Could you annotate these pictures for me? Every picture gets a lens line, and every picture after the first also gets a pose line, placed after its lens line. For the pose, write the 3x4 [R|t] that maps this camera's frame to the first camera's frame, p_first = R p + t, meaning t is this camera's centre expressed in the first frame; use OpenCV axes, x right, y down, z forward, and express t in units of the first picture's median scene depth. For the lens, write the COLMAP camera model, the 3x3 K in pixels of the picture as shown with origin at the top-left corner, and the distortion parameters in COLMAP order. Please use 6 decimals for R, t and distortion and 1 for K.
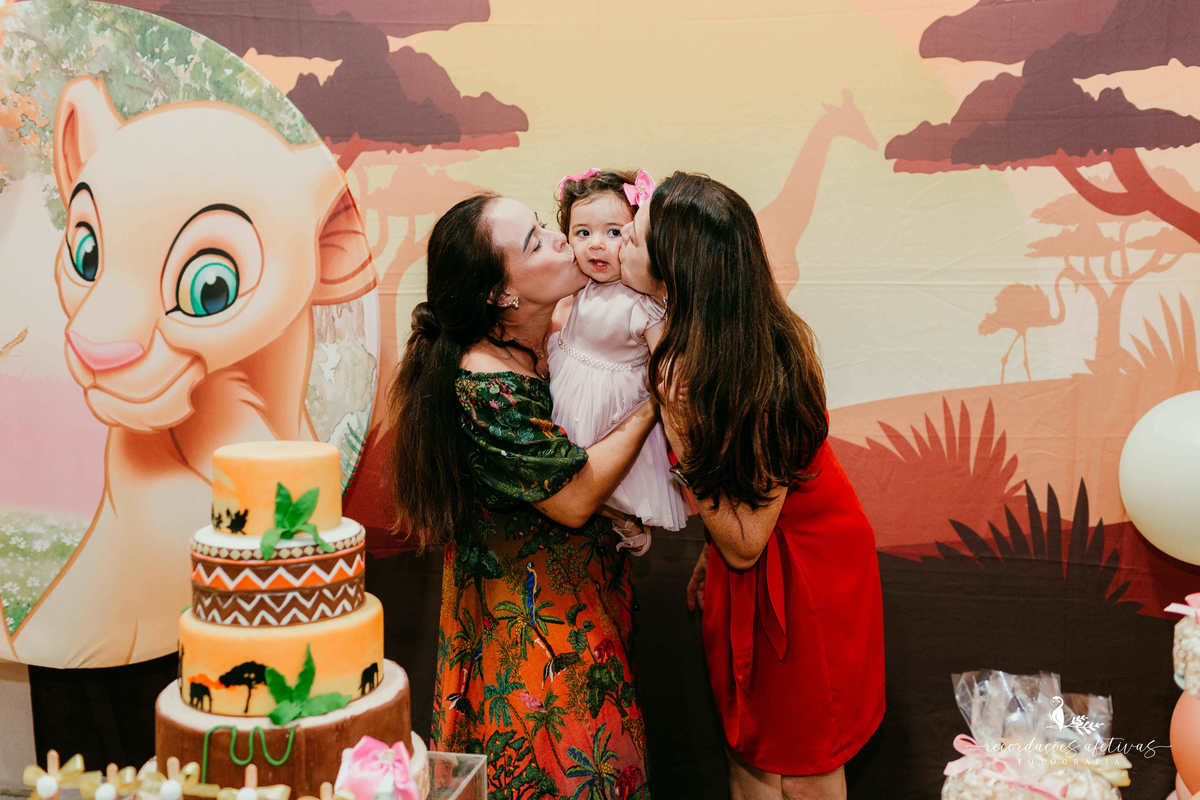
lens RADIAL K [[1152.6, 0, 604.7], [0, 1152.6, 392.2], [0, 0, 1]] dist [0.012539, -0.006474]
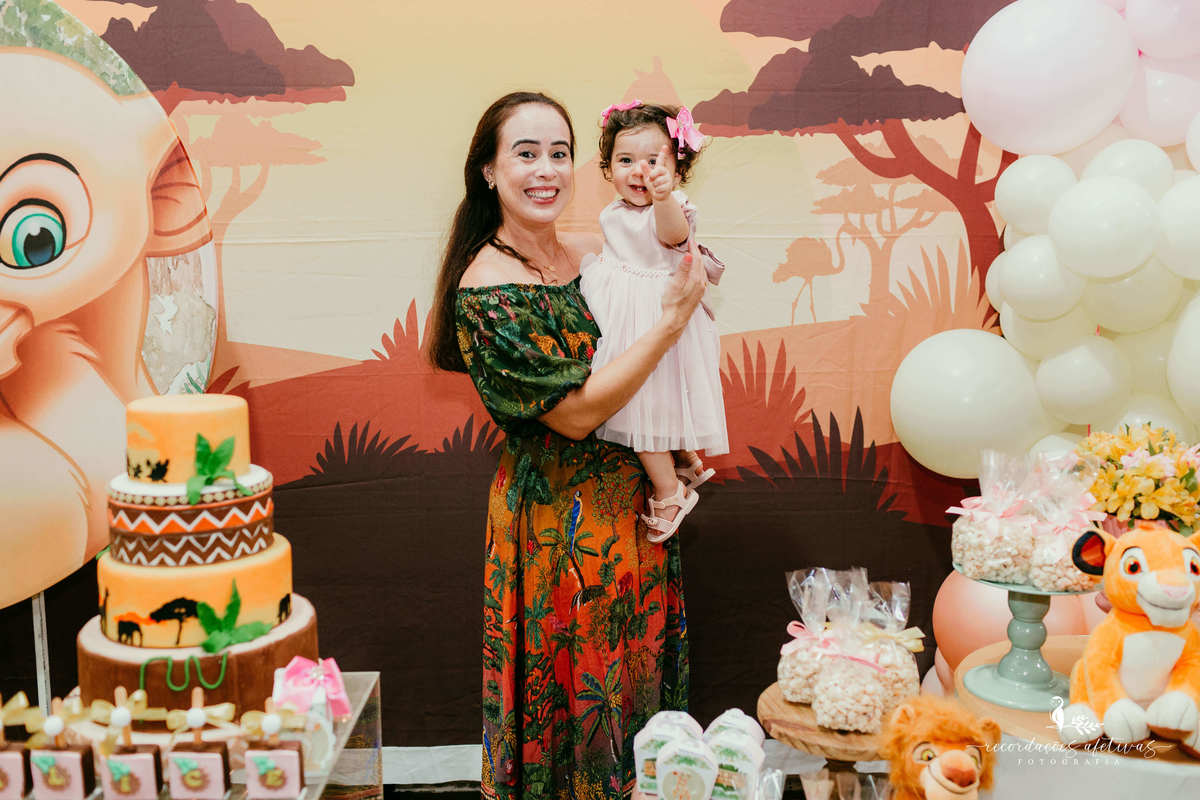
lens RADIAL K [[1152.6, 0, 604.7], [0, 1152.6, 392.2], [0, 0, 1]] dist [0.012539, -0.006474]
pose [[0.978345, -0.025609, 0.205391, -0.071886], [0.014228, 0.998290, 0.056696, -0.008998], [-0.206492, -0.052546, 0.977036, -0.074362]]
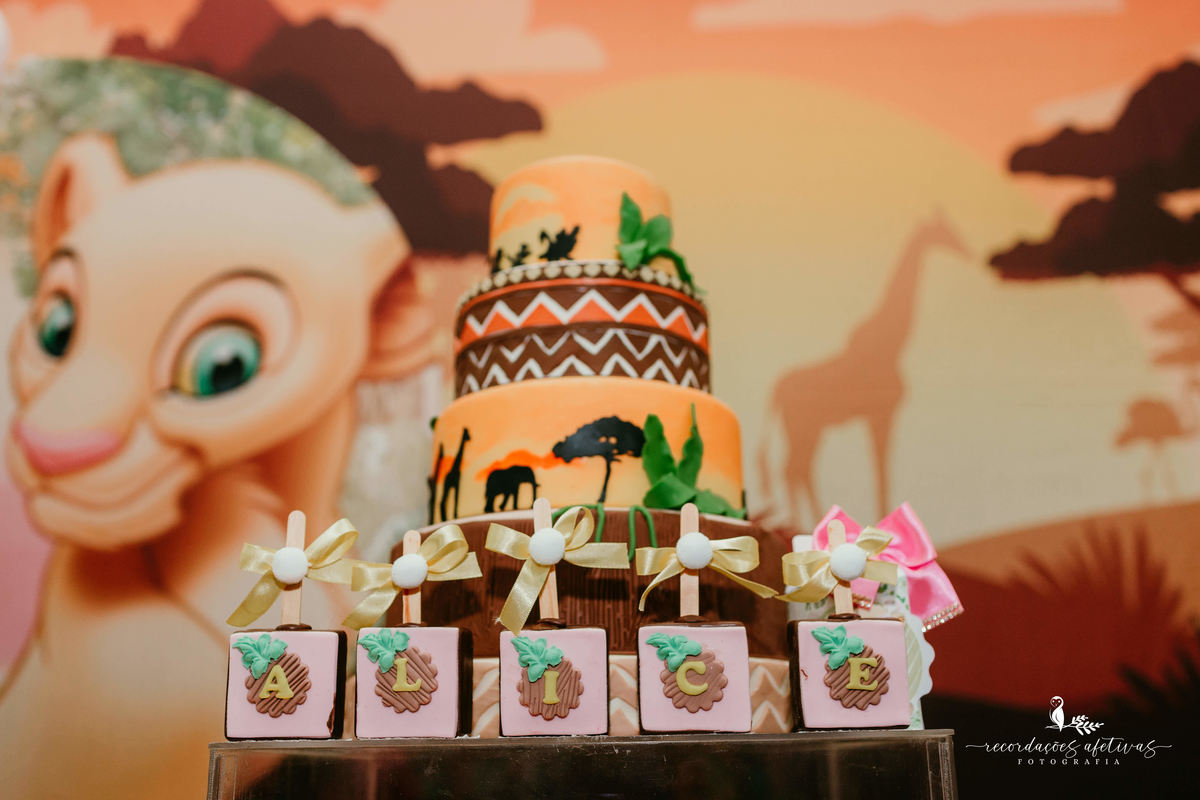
lens RADIAL K [[1170.2, 0, 600.0], [0, 1170.2, 400.0], [0, 0, 1]] dist [-0.011229, 0.001665]
pose [[0.985172, 0.039755, 0.166901, -0.222608], [0.025878, 0.927223, -0.373614, 0.243863], [-0.169608, 0.372393, 0.912445, 0.234339]]
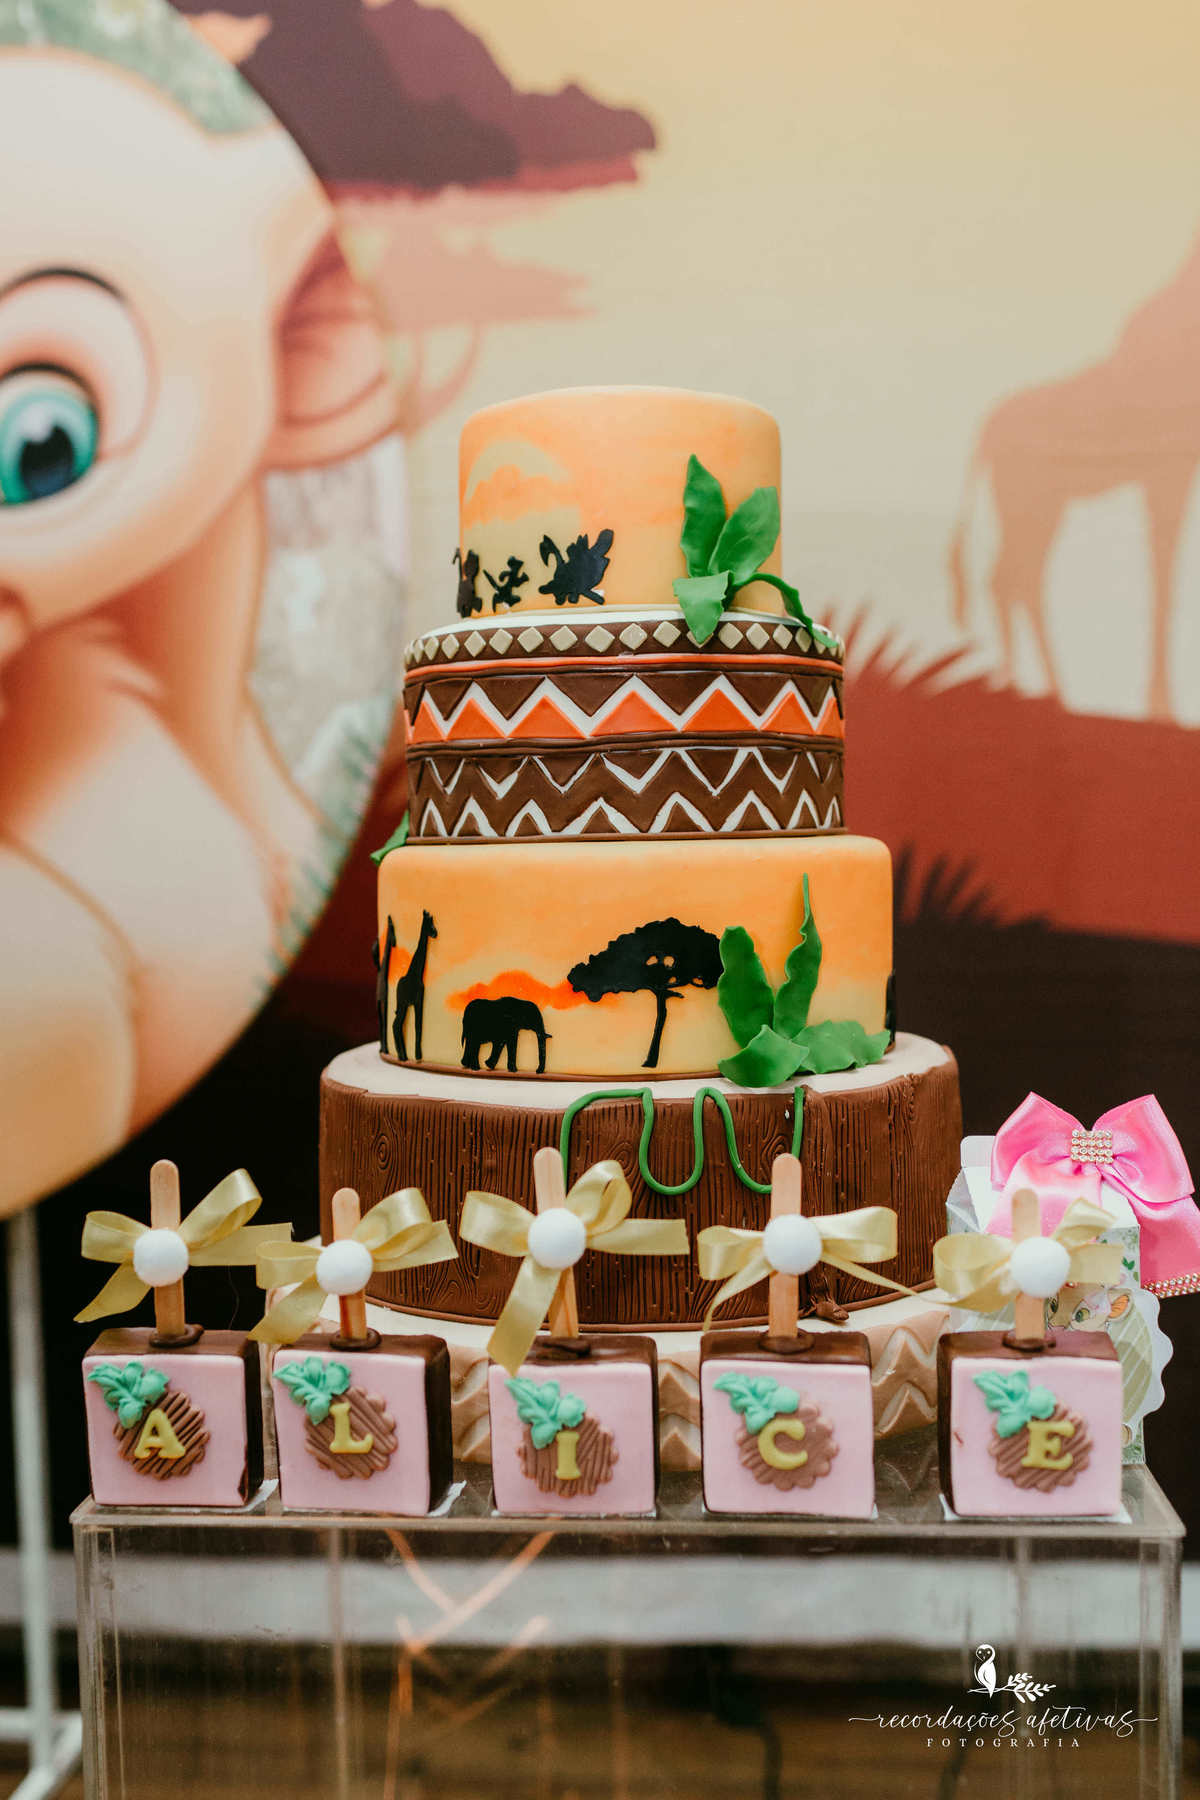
lens RADIAL K [[1892.8, 0, 561.3], [0, 1892.8, 961.0], [0, 0, 1]] dist [-0.010707, -0.014966]
pose [[0.994872, -0.027715, 0.097274, -0.213119], [0.028612, 0.999560, -0.007843, 0.133771], [-0.097014, 0.010586, 0.995227, 0.220406]]
